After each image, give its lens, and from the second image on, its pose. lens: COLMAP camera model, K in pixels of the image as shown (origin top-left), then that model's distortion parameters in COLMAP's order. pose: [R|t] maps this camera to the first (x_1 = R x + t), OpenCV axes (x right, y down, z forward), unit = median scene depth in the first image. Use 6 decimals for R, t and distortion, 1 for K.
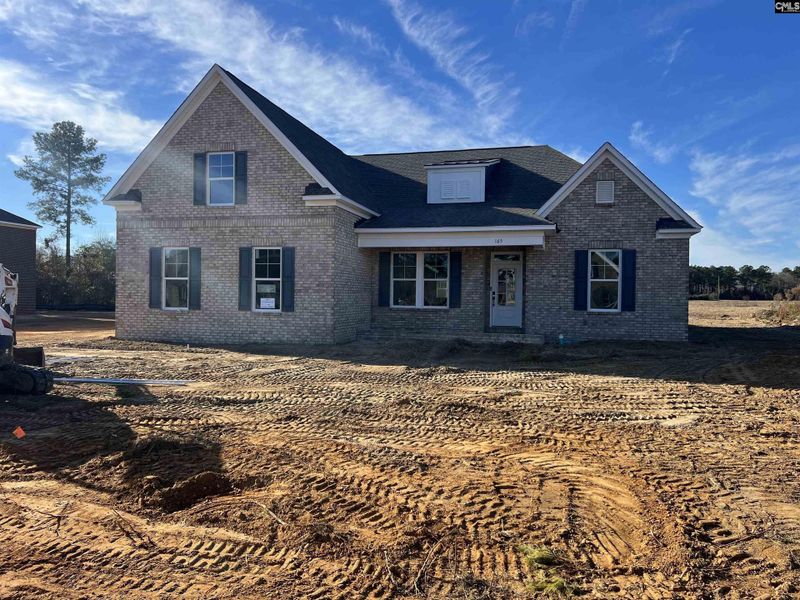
lens RADIAL K [[586.5, 0, 400.1], [0, 586.5, 298.6], [0, 0, 1]] dist [0.038935, 0.000645]
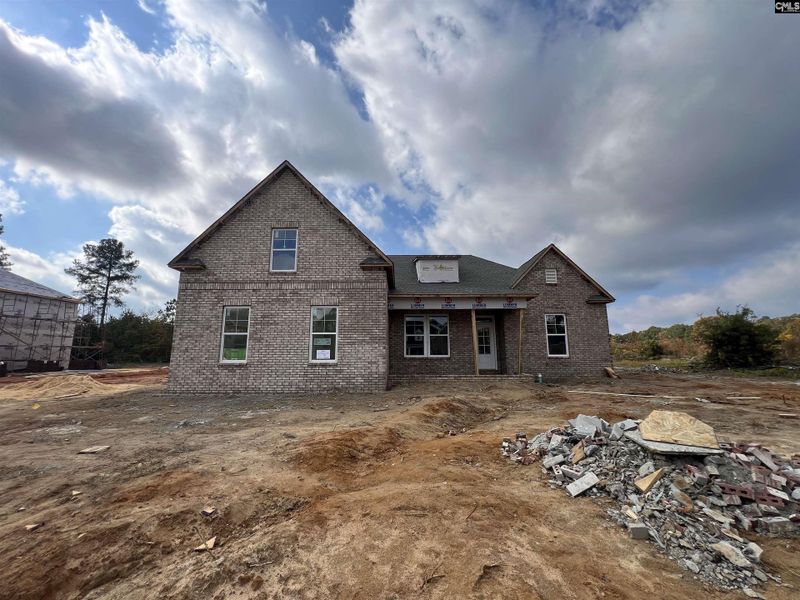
lens RADIAL K [[320.9, 0, 399.5], [0, 320.9, 304.2], [0, 0, 1]] dist [-0.000729, 0.000163]
pose [[0.969022, 0.020463, 0.246123, -0.060793], [0.018565, 0.987706, -0.155214, 0.002804], [-0.246274, 0.154975, 0.956730, 0.087333]]
